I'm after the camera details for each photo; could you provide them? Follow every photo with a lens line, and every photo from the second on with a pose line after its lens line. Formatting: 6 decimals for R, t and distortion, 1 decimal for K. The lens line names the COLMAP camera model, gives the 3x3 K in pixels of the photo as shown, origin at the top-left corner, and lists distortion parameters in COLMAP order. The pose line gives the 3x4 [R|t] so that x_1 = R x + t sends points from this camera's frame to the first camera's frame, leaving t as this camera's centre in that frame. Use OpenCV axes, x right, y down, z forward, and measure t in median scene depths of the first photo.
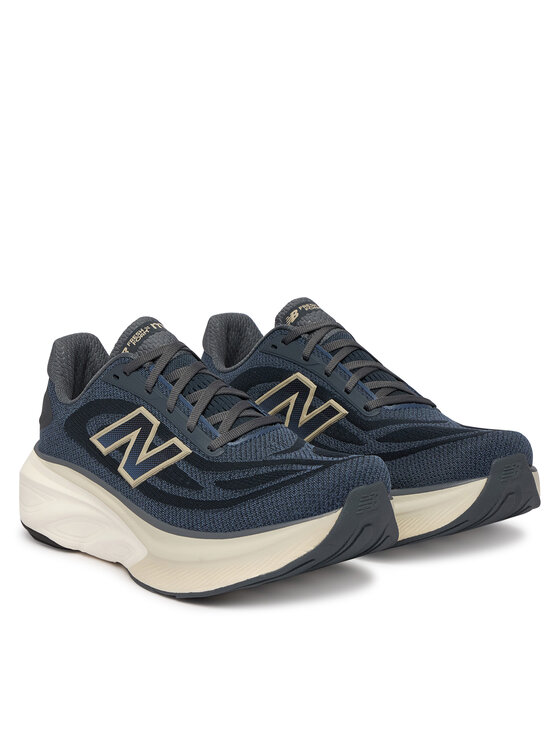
lens RADIAL K [[1424.9, 0, 280.0], [0, 1424.9, 373.0], [0, 0, 1]] dist [-0.011228, -0.025056]
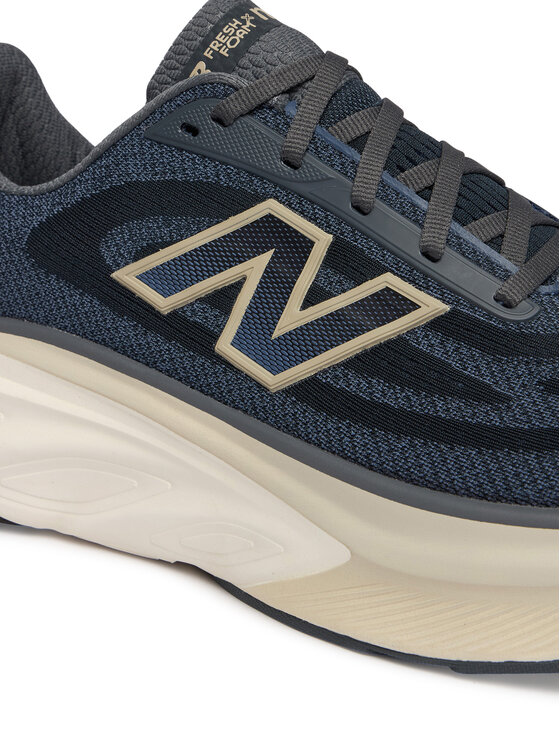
lens RADIAL K [[1370.1, 0, 280.0], [0, 1370.1, 373.0], [0, 0, 1]] dist [0.020412, 0.105992]
pose [[0.939370, 0.001583, 0.342902, -0.233954], [-0.033351, 0.995670, 0.086767, 0.039579], [-0.341280, -0.092943, 0.935355, 0.620146]]
